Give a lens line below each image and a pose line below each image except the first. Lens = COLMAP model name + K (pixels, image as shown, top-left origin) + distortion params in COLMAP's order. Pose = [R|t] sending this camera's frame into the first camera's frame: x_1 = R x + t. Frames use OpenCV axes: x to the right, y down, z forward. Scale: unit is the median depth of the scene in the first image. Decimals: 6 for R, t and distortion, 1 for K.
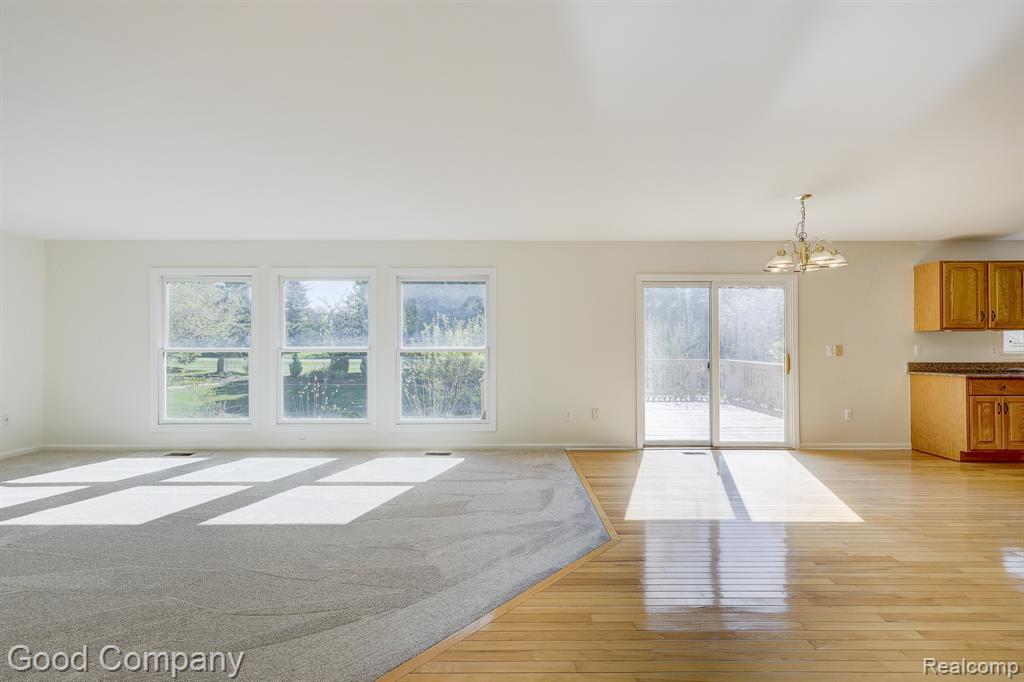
lens RADIAL K [[426.8, 0, 499.7], [0, 426.8, 343.6], [0, 0, 1]] dist [-0.004083, 0.000104]
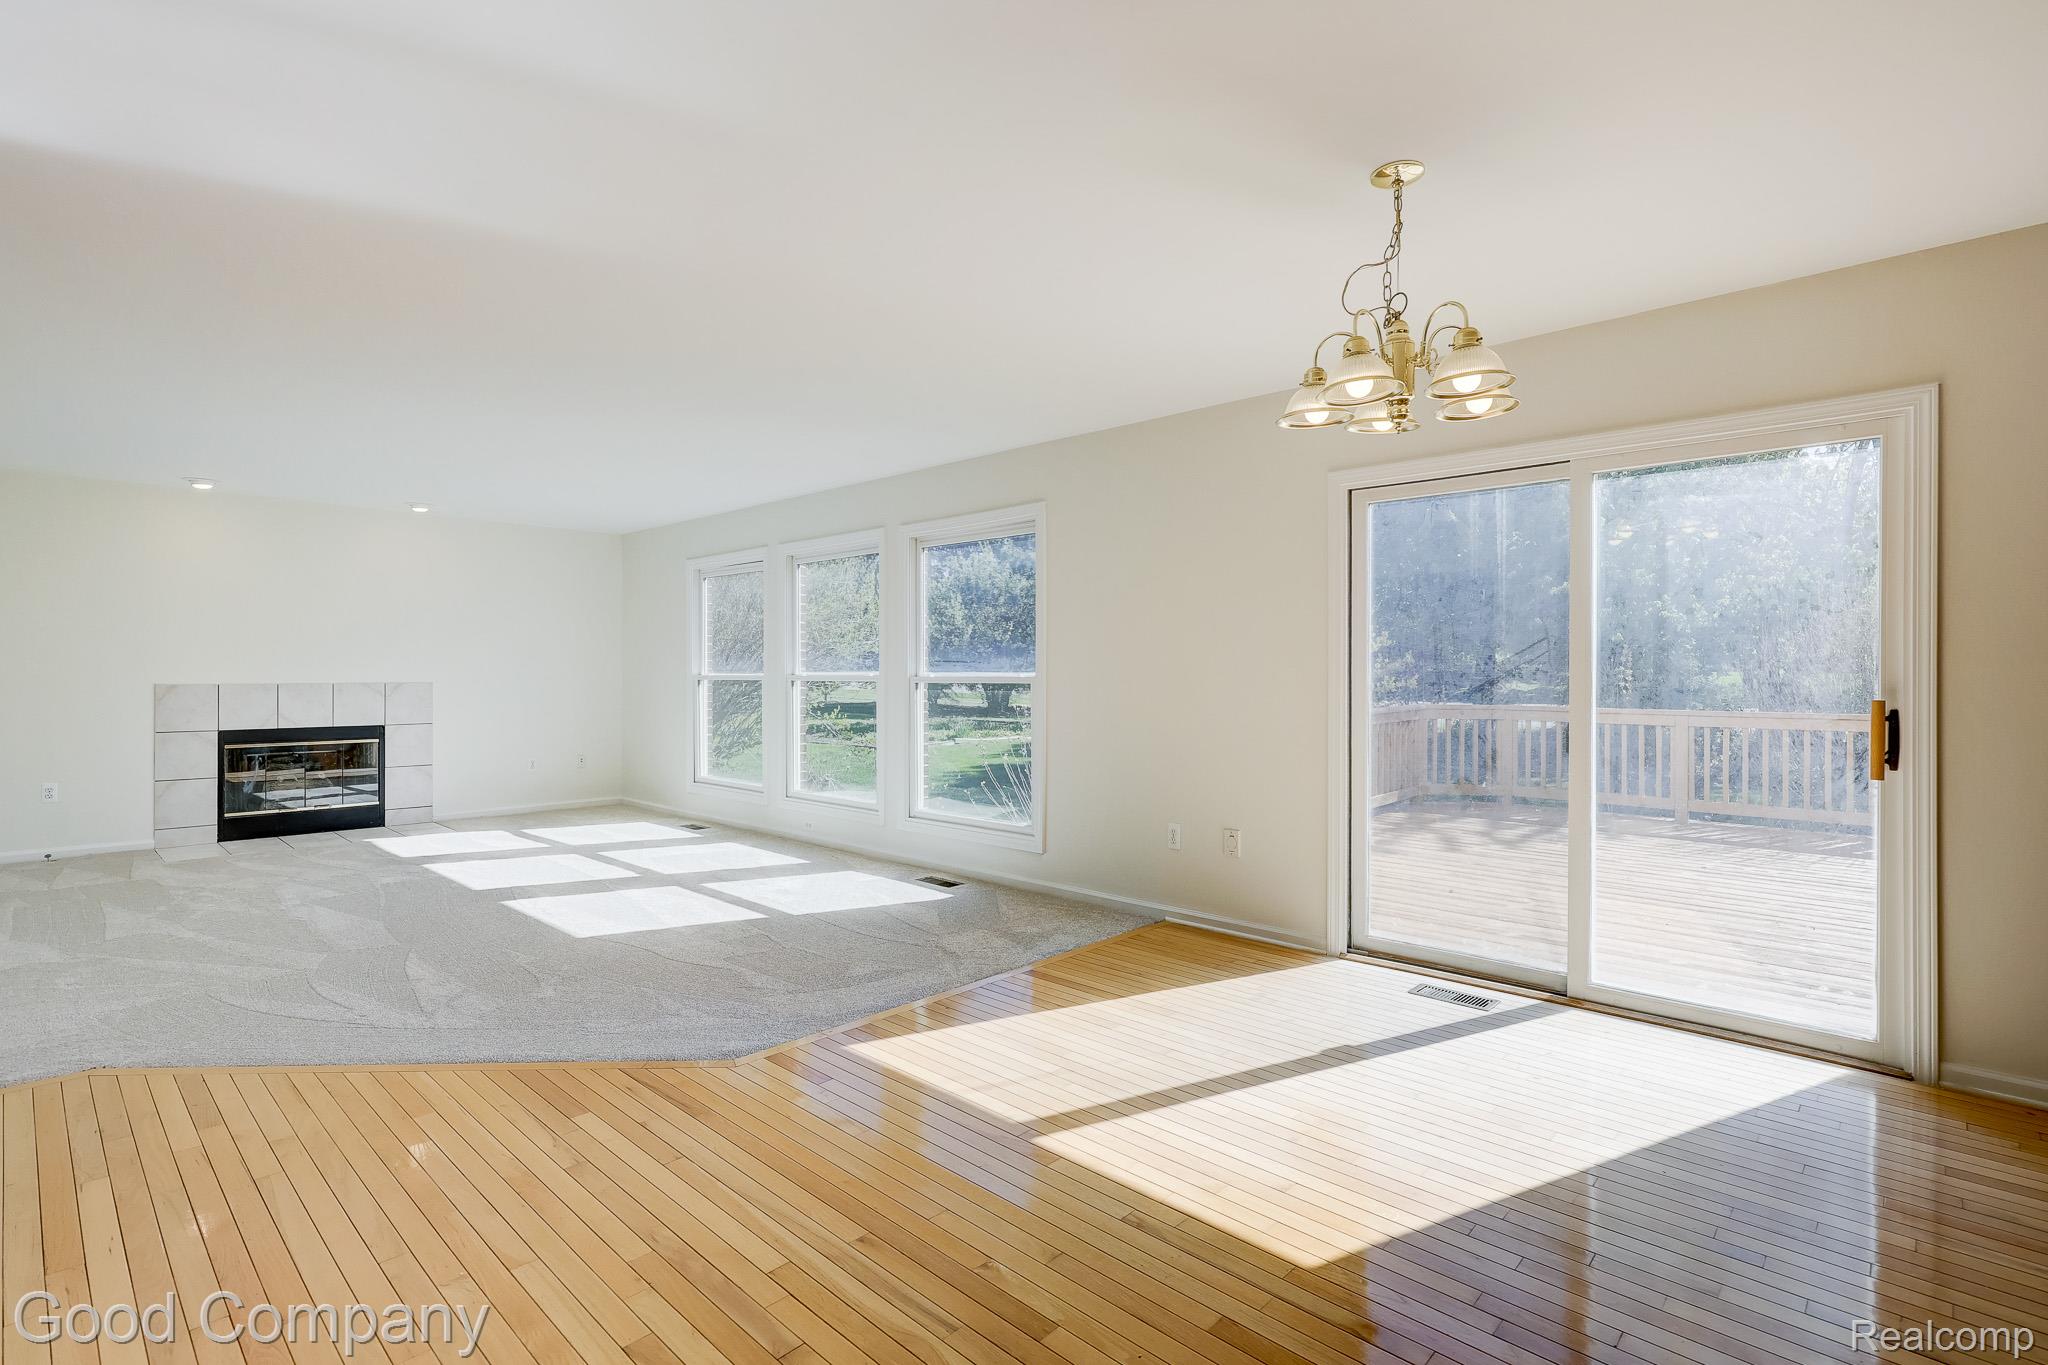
lens RADIAL K [[951.0, 0, 1021.8], [0, 951.0, 683.7], [0, 0, 1]] dist [0.001247, 0.000959]
pose [[0.734956, 0.009100, -0.678054, 0.690092], [0.003747, 0.999840, 0.017481, 0.001419], [0.678105, -0.015388, 0.734804, 0.229209]]
